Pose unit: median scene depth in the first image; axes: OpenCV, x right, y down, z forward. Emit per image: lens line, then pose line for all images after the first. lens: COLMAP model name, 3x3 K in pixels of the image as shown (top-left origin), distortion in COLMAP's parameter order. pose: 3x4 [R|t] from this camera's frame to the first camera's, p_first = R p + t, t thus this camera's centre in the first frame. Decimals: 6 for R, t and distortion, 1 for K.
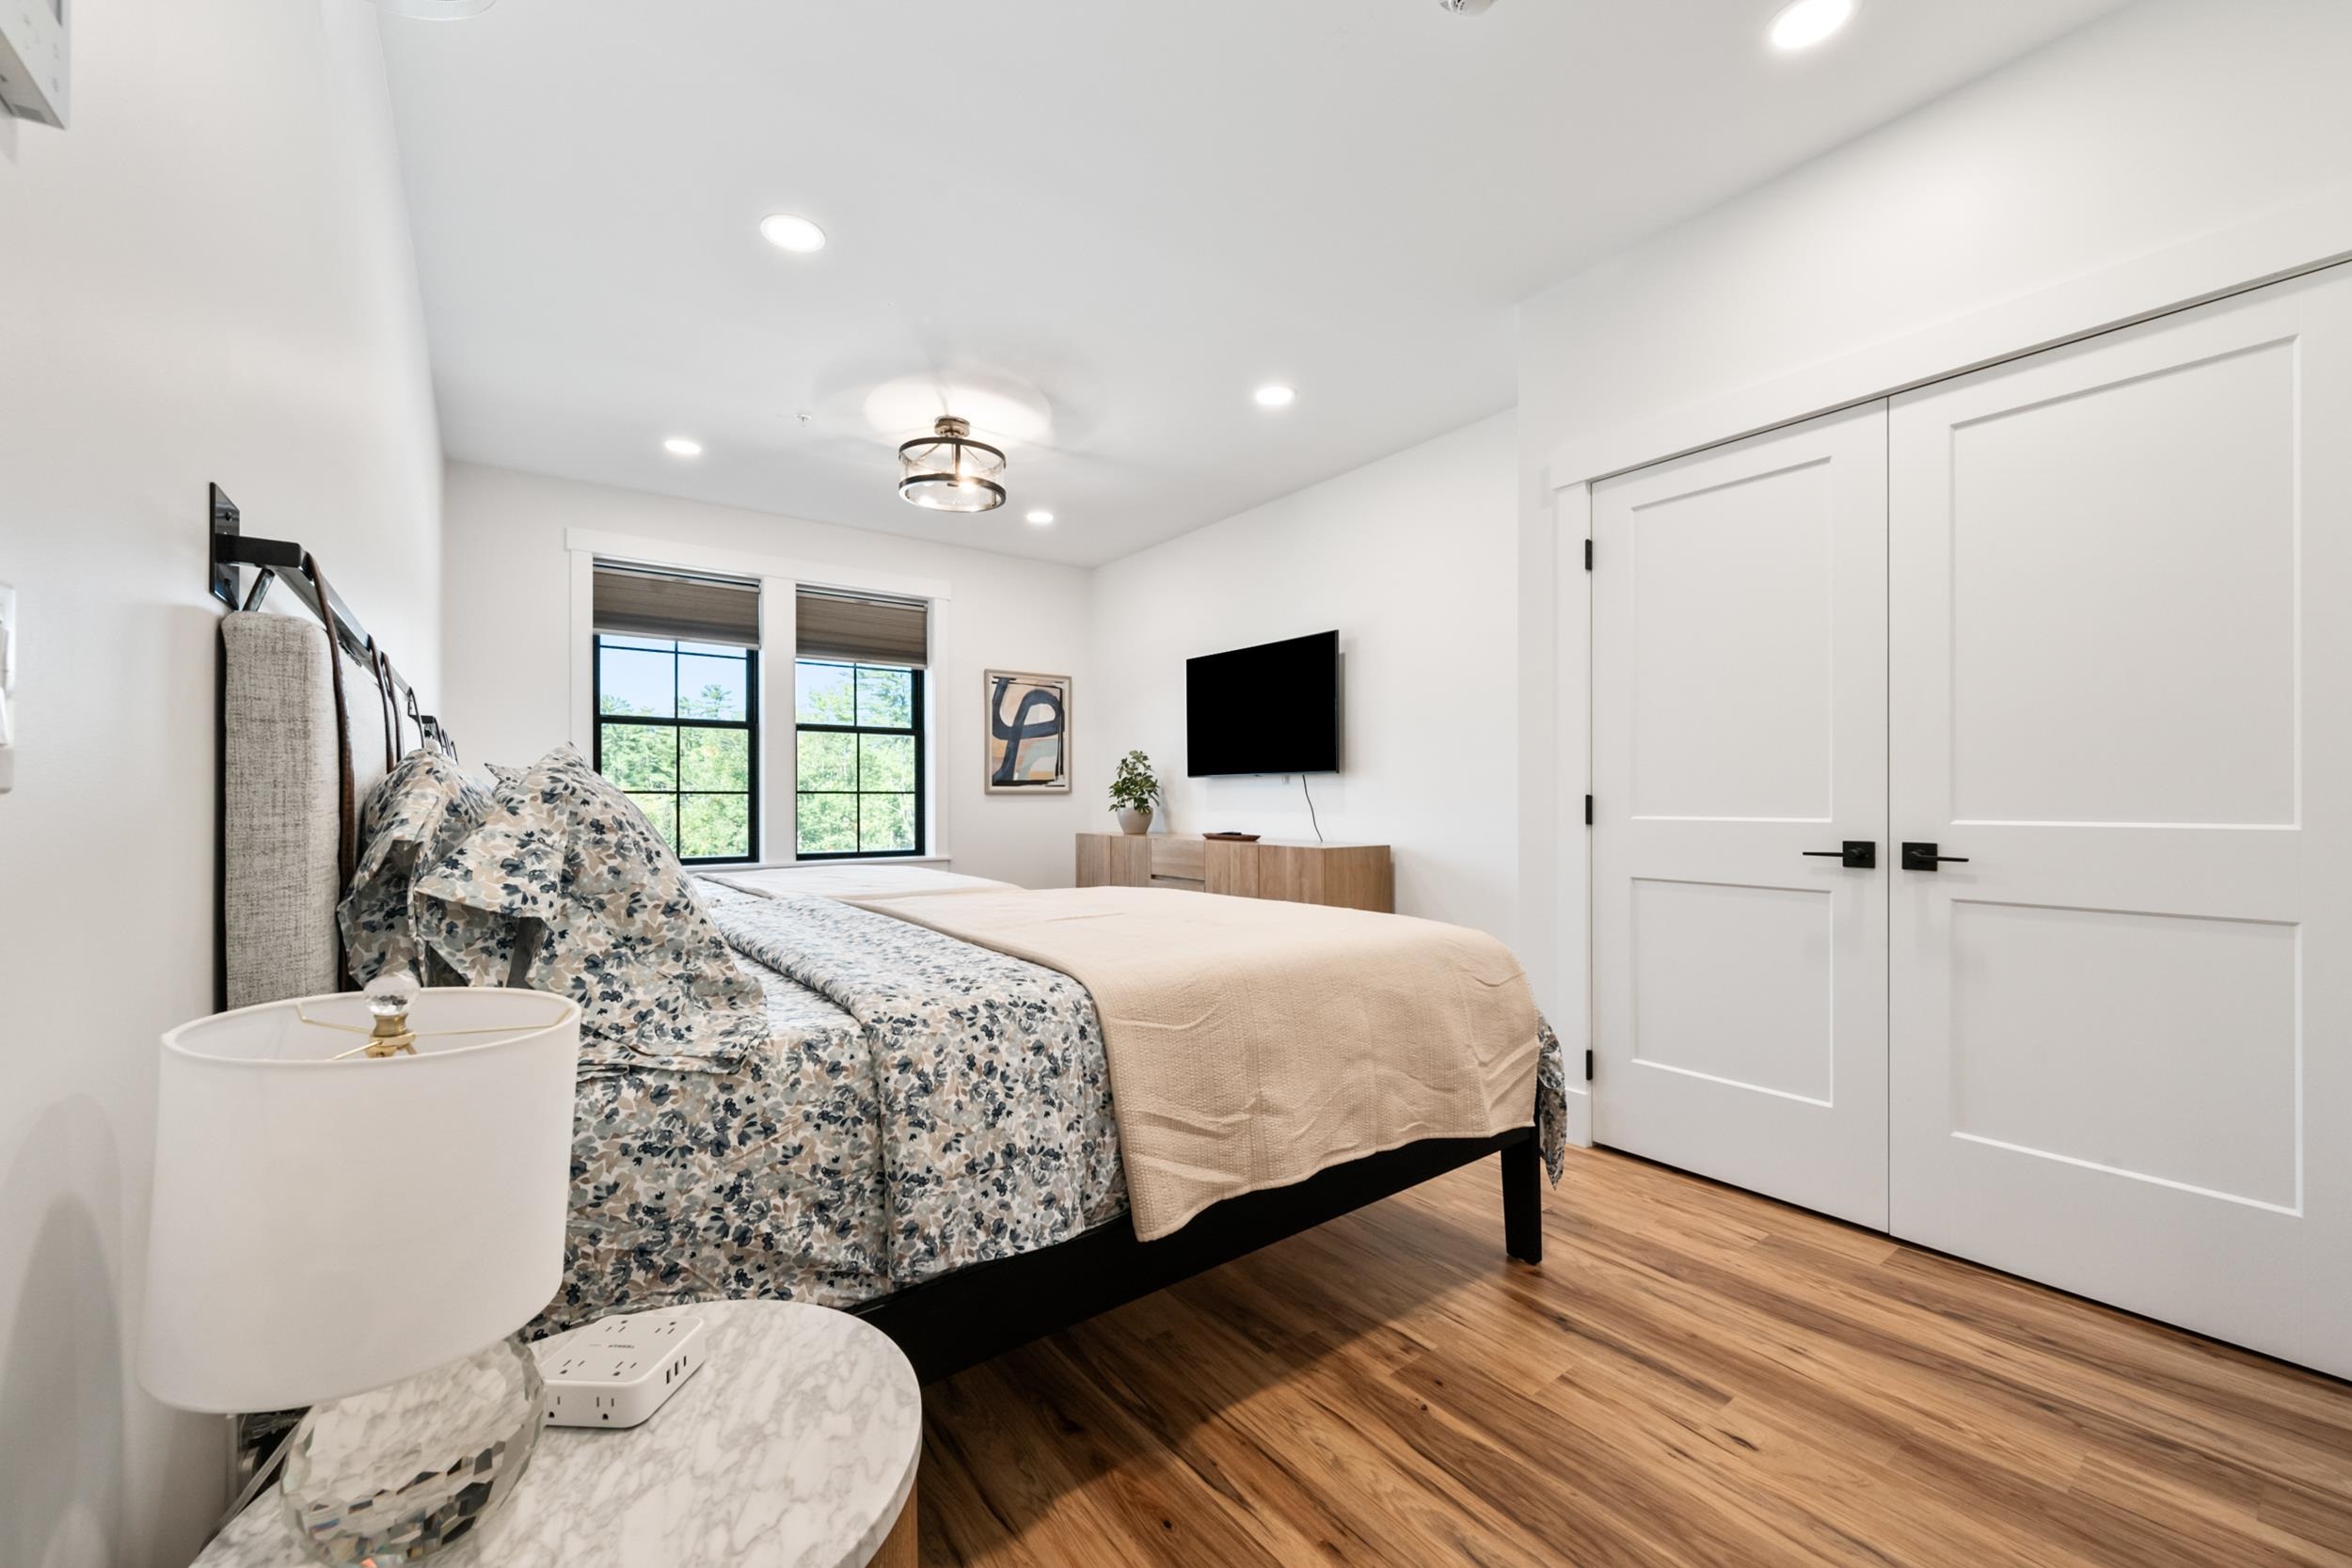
lens RADIAL K [[934.4, 0, 1175.8], [0, 934.4, 796.6], [0, 0, 1]] dist [0.001587, 0.000053]
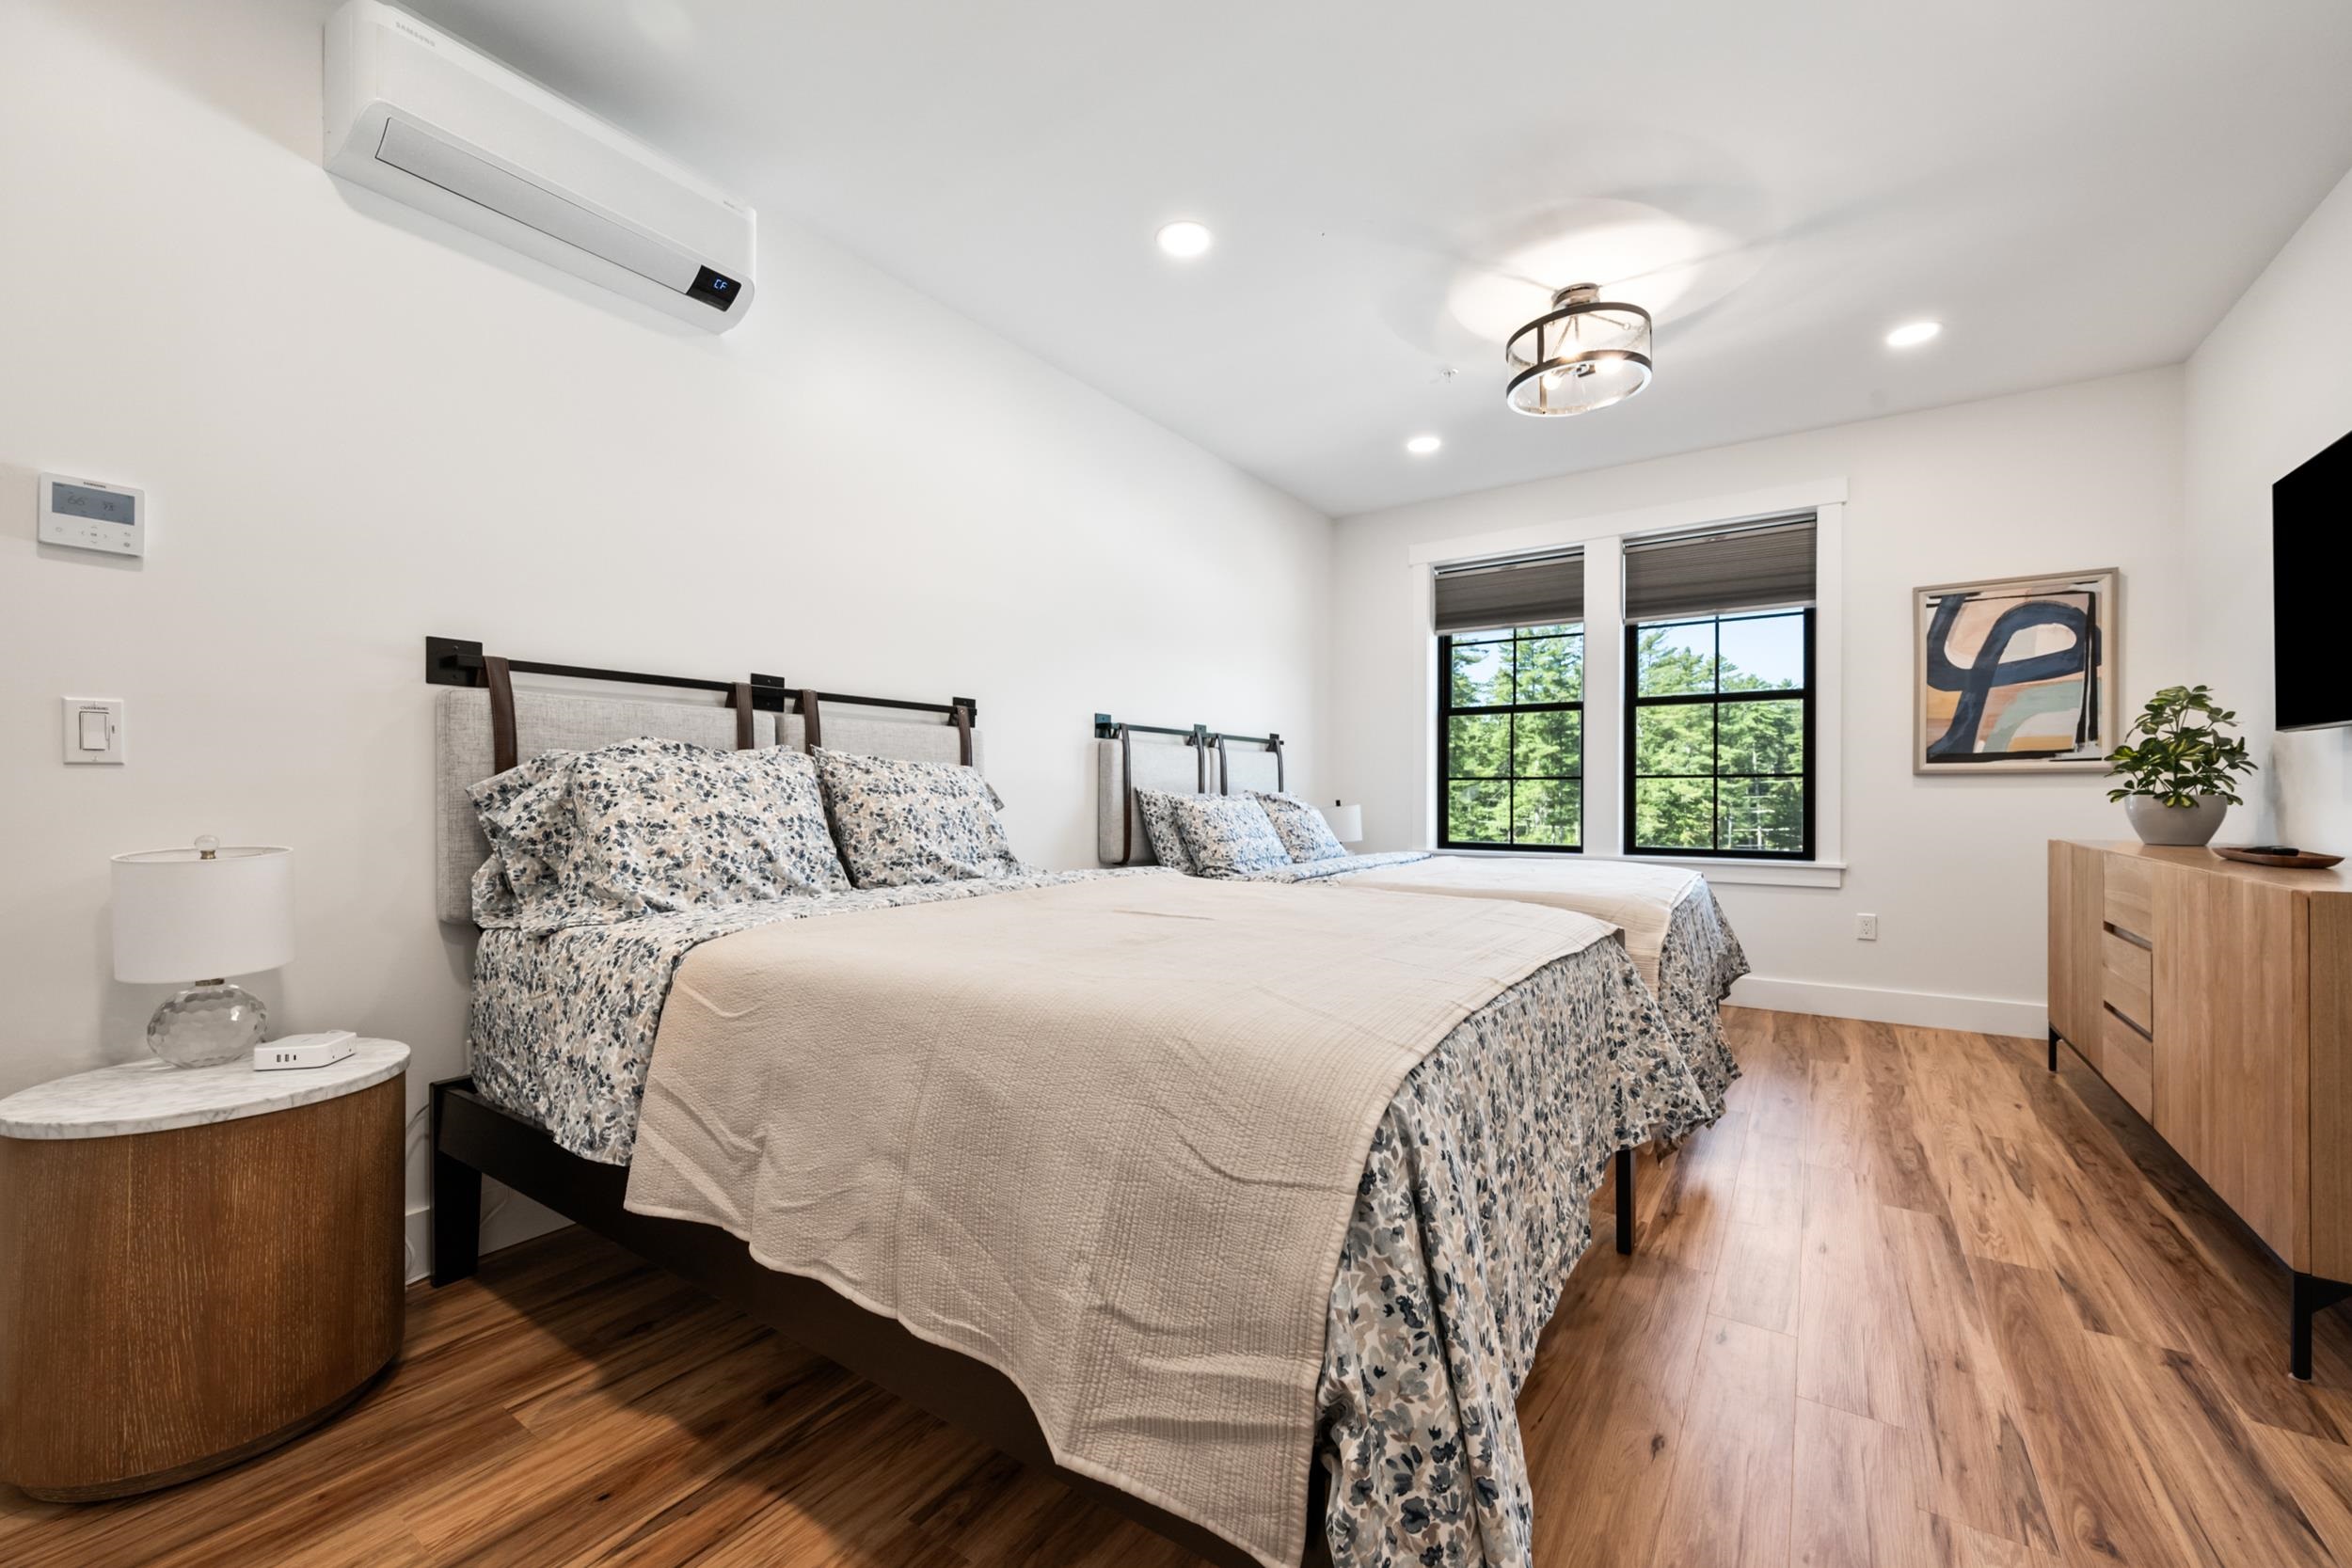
lens RADIAL K [[920.0, 0, 1166.0], [0, 920.0, 795.9], [0, 0, 1]] dist [0.001780, 0.000139]
pose [[0.319175, 0.003558, -0.947689, 0.269436], [0.001435, 0.999990, 0.004237, 0.009005], [0.947695, -0.002712, 0.319167, 0.307431]]
